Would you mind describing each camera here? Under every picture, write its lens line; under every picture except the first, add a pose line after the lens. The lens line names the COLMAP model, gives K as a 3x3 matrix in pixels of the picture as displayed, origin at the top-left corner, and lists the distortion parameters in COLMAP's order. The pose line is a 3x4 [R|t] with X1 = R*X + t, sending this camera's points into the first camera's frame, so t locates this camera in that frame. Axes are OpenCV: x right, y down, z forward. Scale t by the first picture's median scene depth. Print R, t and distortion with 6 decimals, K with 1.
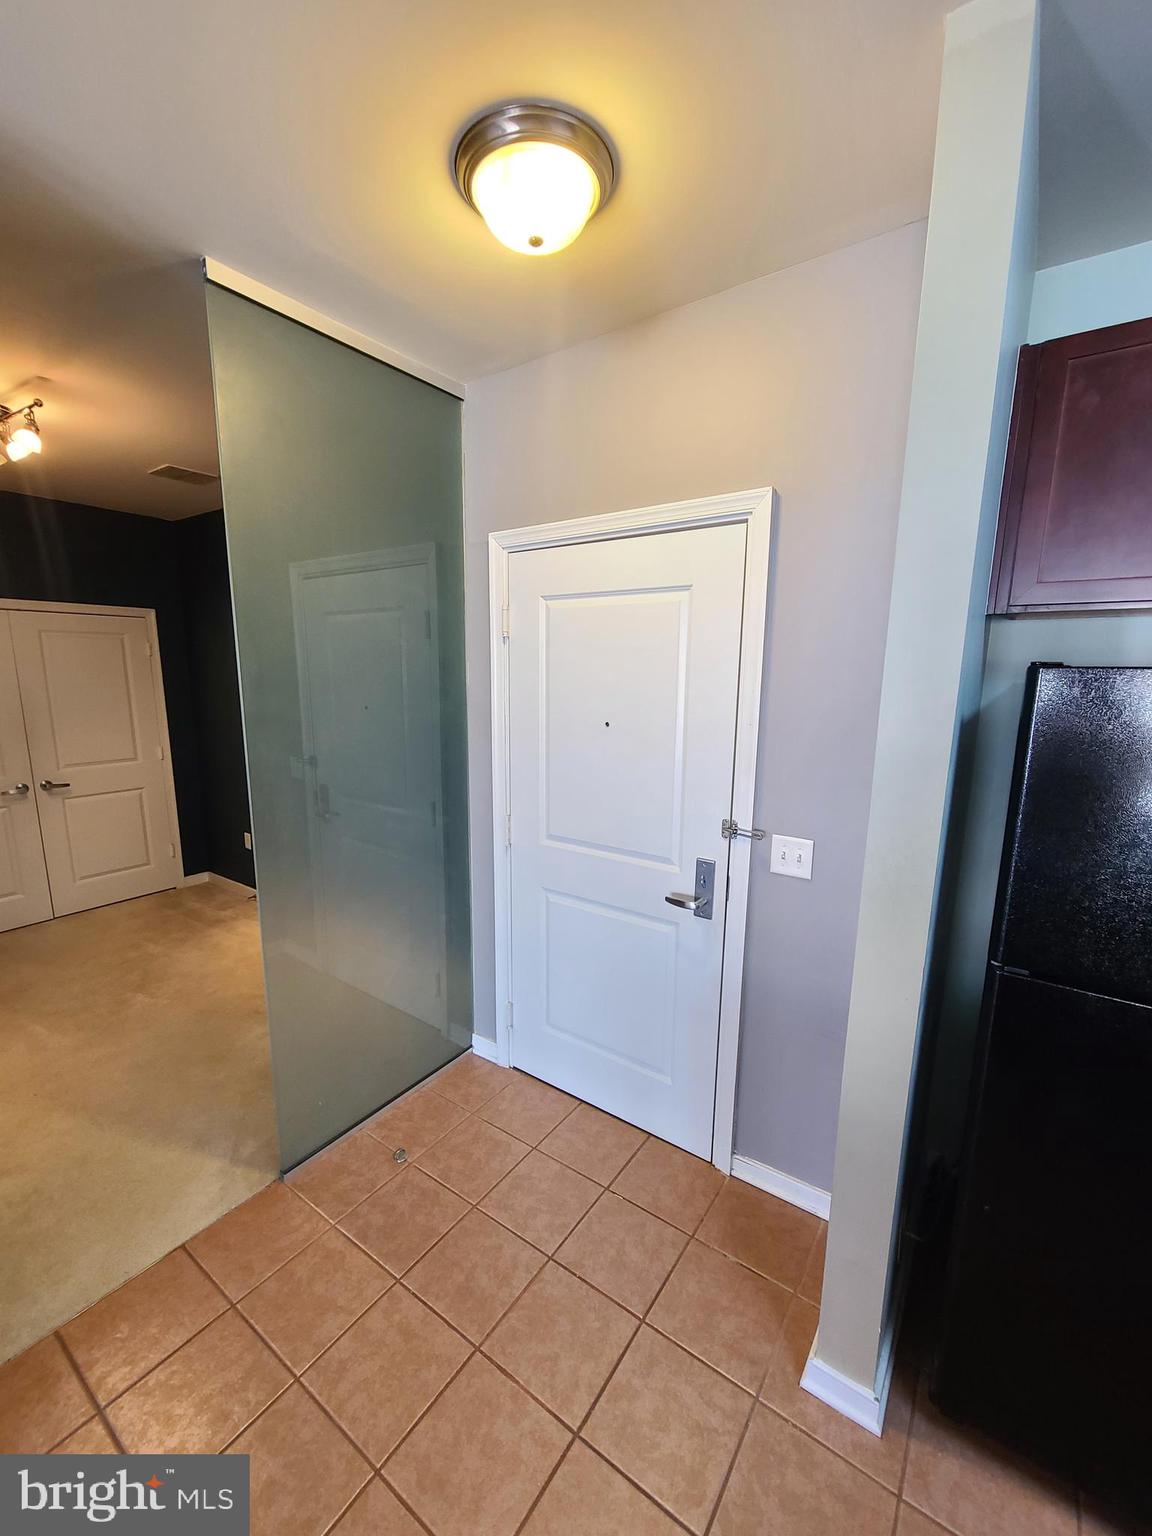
lens RADIAL K [[627.1, 0, 568.0], [0, 627.1, 782.3], [0, 0, 1]] dist [-0.002382, -0.000210]
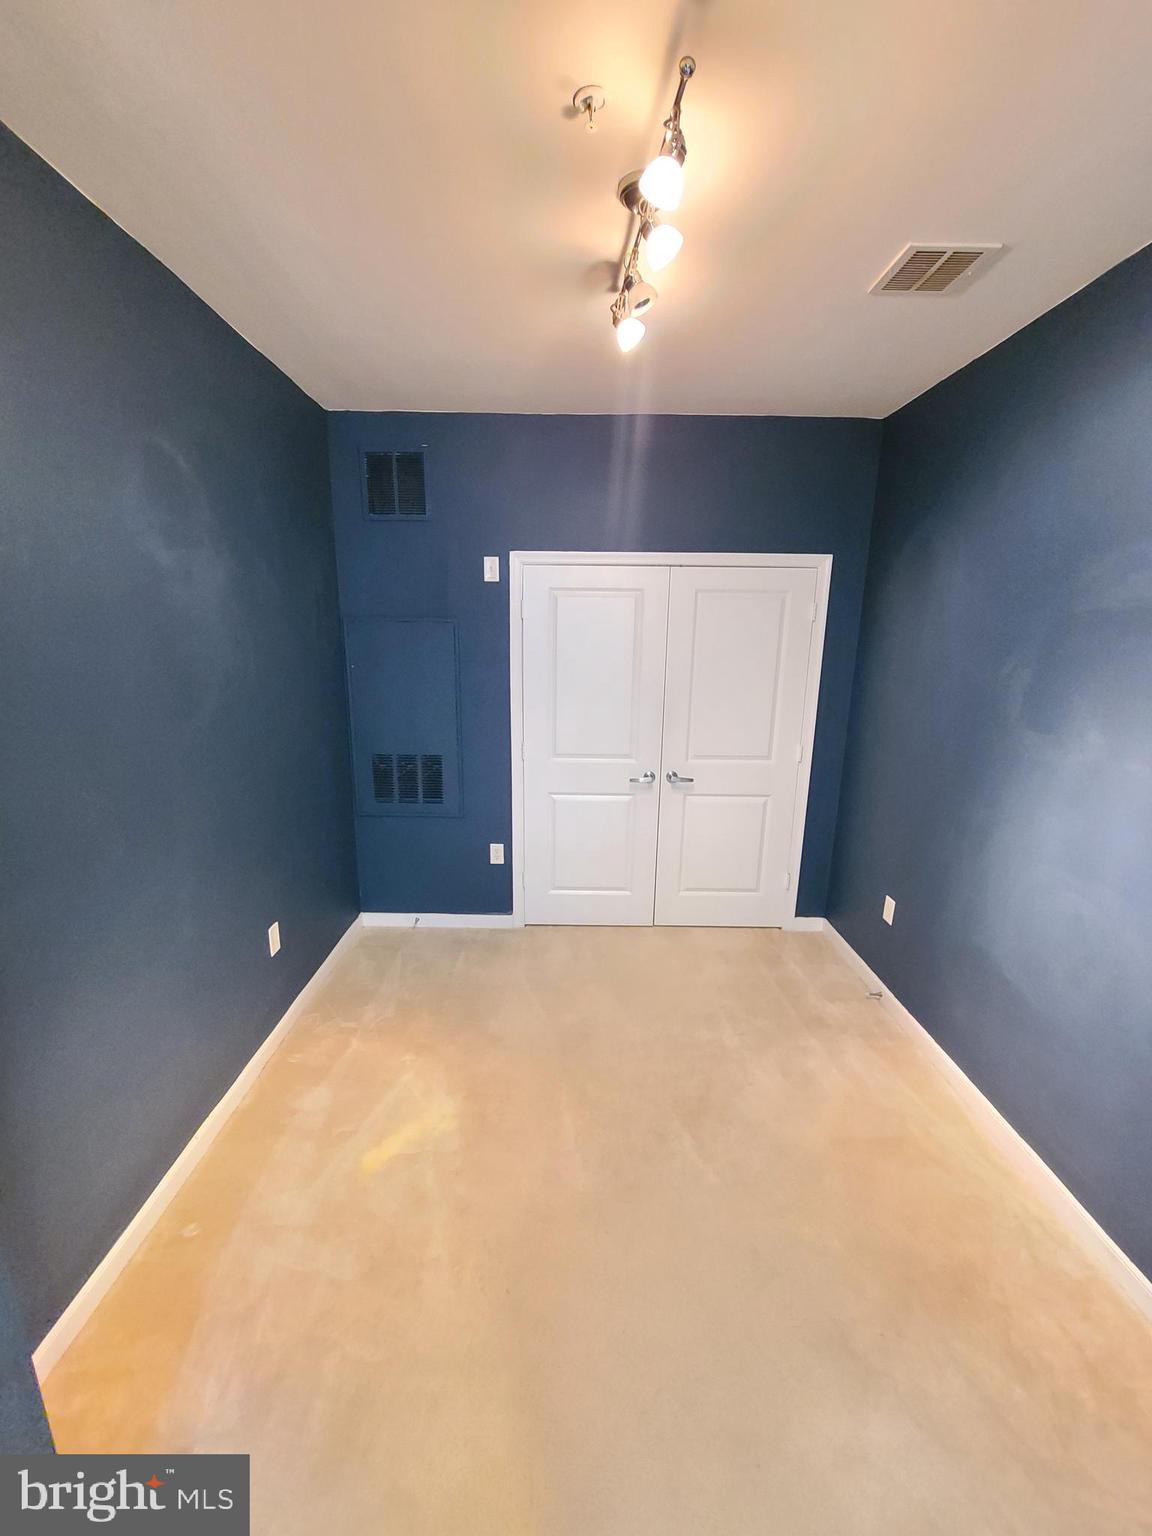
lens RADIAL K [[627.1, 0, 568.0], [0, 627.1, 782.3], [0, 0, 1]] dist [-0.002382, -0.000210]
pose [[0.578329, 0.196016, -0.791905, -0.501397], [-0.156901, 0.979308, 0.127818, -0.155439], [0.800574, 0.050330, 0.597117, 0.795229]]
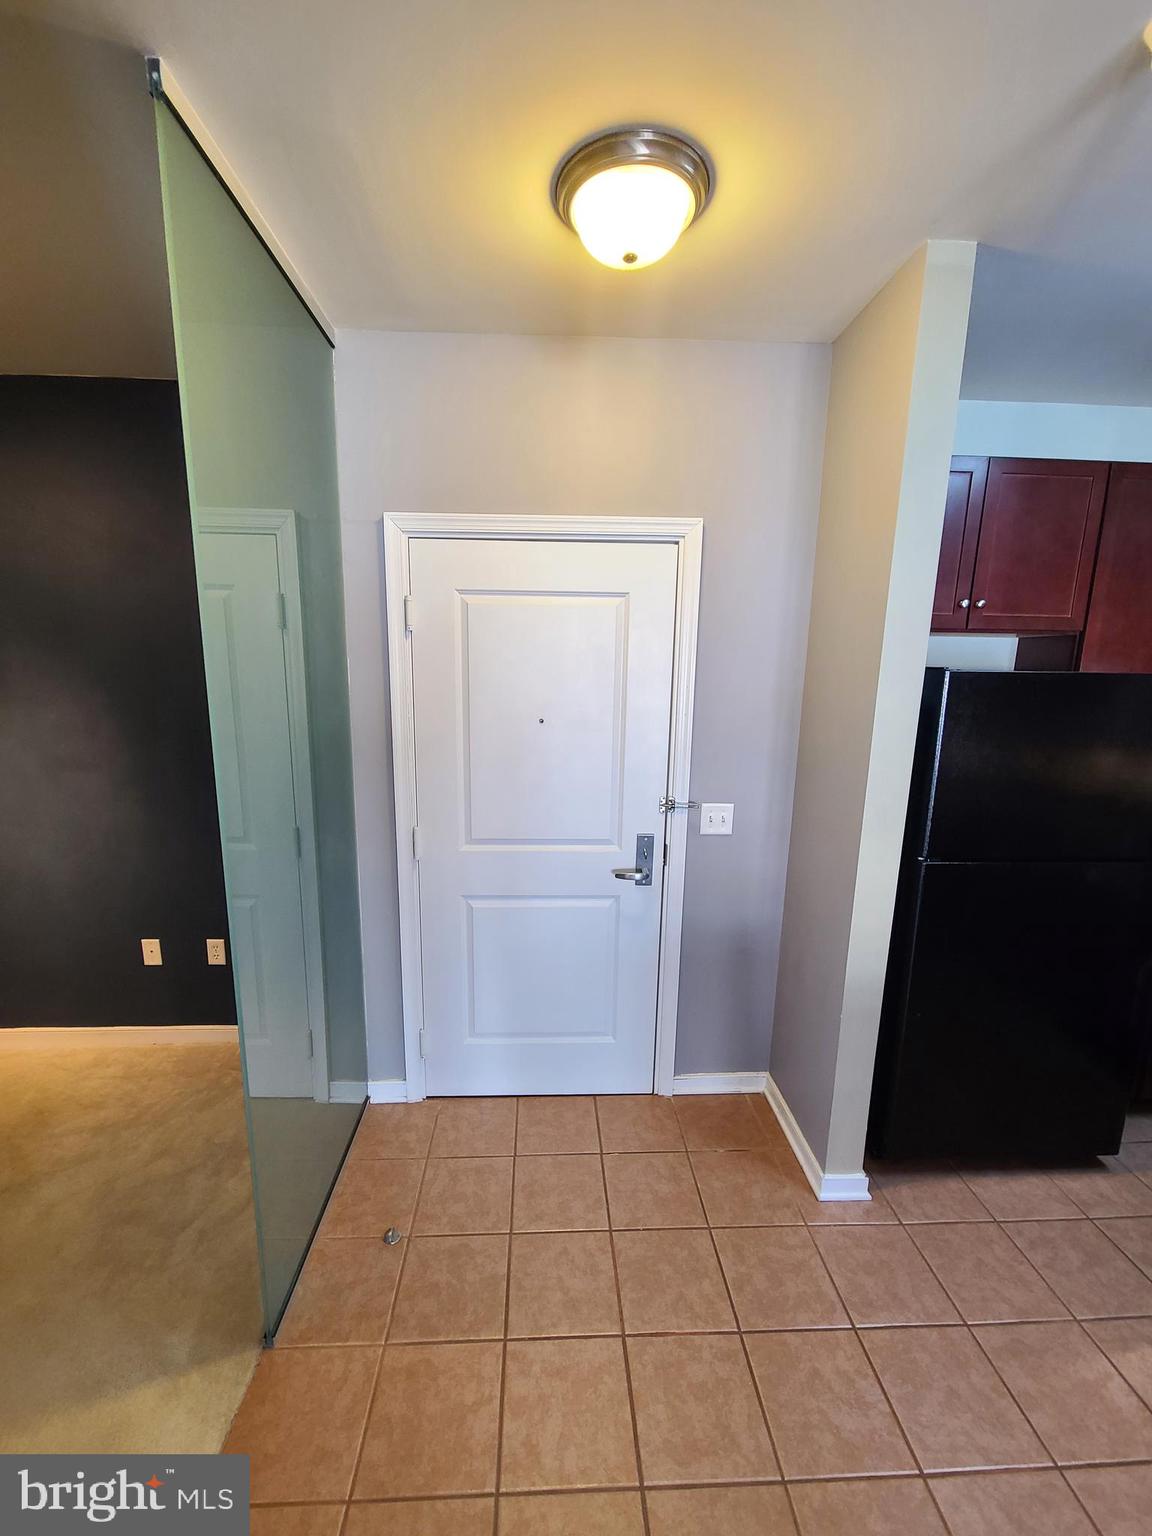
lens RADIAL K [[627.1, 0, 568.0], [0, 627.1, 782.3], [0, 0, 1]] dist [-0.002382, -0.000210]
pose [[0.788025, -0.114480, 0.604906, -0.585946], [0.103365, 0.993214, 0.053312, -0.047904], [-0.606904, 0.020515, 0.794510, 0.177286]]
